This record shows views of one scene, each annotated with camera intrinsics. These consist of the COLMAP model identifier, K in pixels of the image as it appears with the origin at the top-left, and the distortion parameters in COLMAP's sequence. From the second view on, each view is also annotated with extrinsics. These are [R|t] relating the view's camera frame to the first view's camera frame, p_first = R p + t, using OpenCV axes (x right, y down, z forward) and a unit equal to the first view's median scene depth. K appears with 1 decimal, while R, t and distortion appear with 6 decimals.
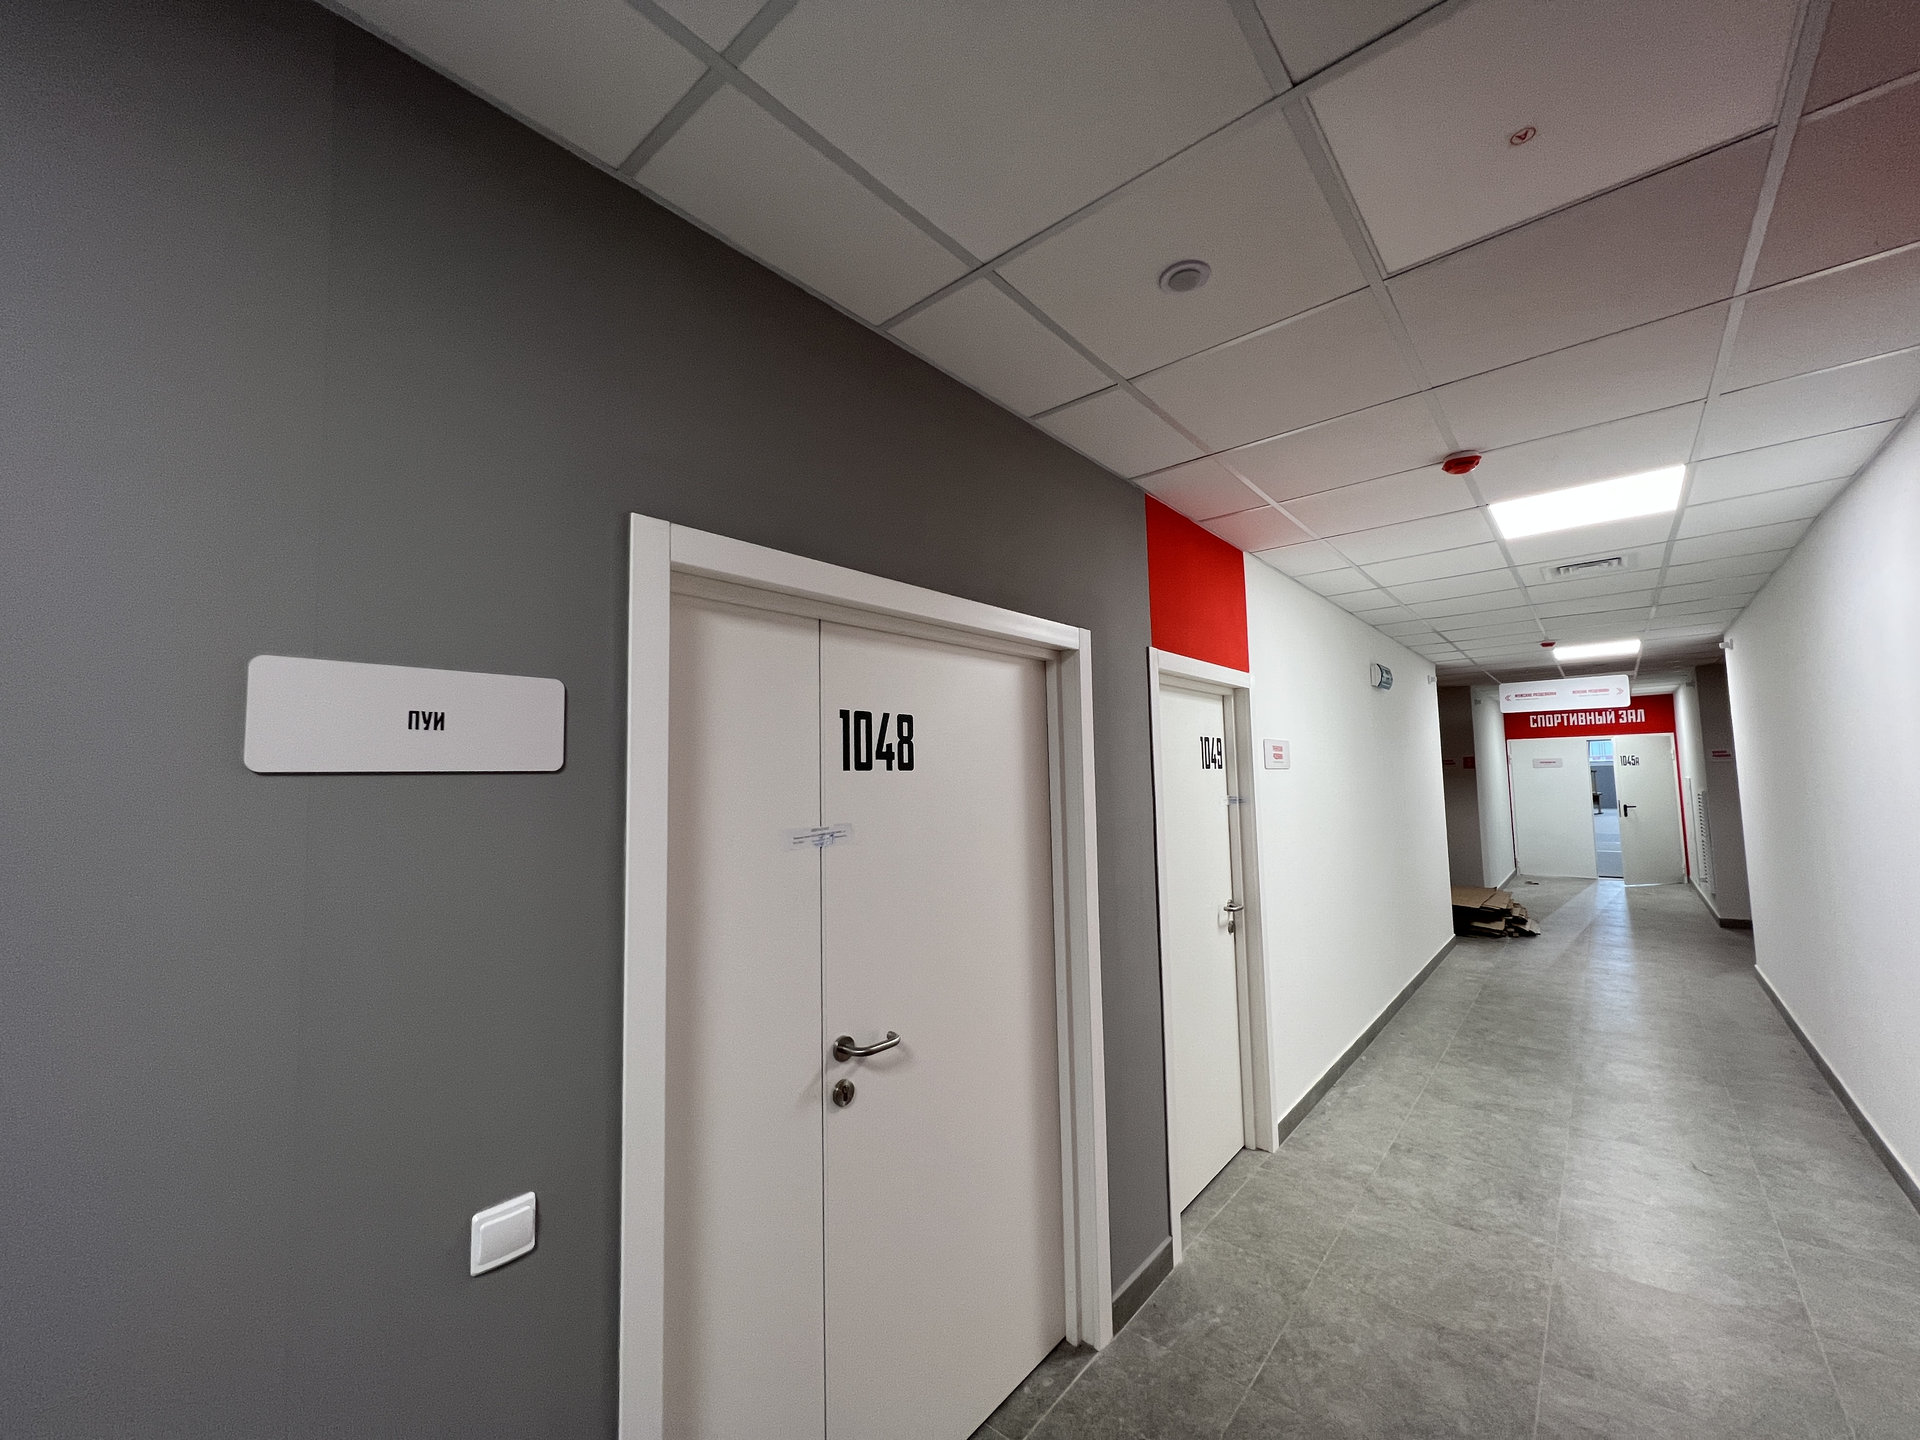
lens RADIAL K [[768.5, 0, 960.0], [0, 768.5, 720.0], [0, 0, 1]] dist [-0.001562, 0.000060]
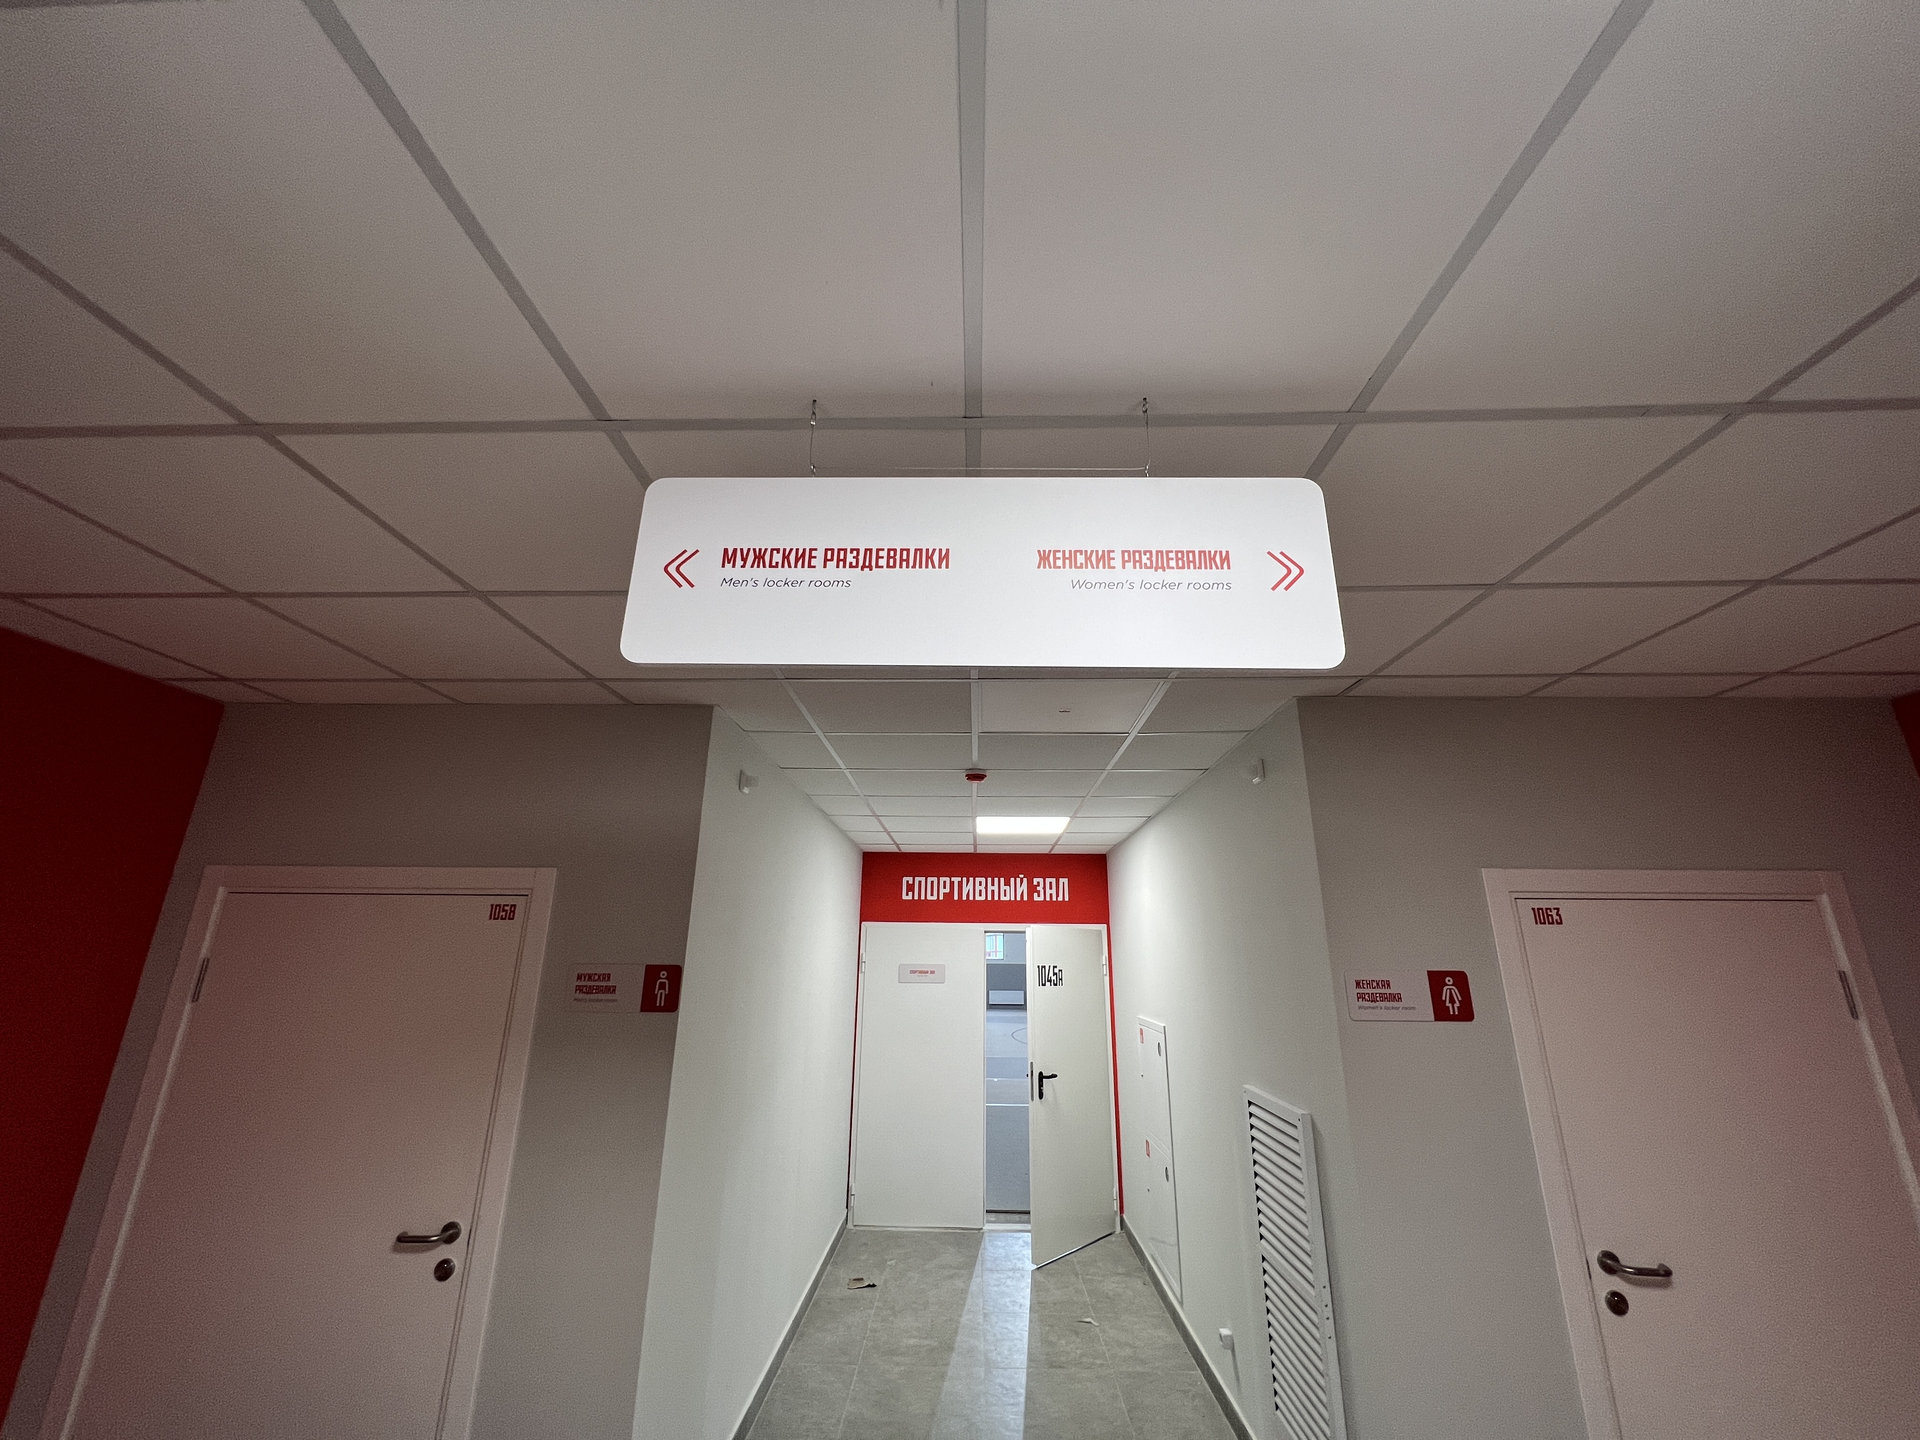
lens RADIAL K [[768.5, 0, 960.0], [0, 768.5, 720.0], [0, 0, 1]] dist [-0.001562, 0.000060]
pose [[0.775038, 0.215814, 0.593920, 0.483713], [-0.076011, 0.964888, -0.251423, 0.021842], [-0.627327, 0.149718, 0.764229, 0.618188]]
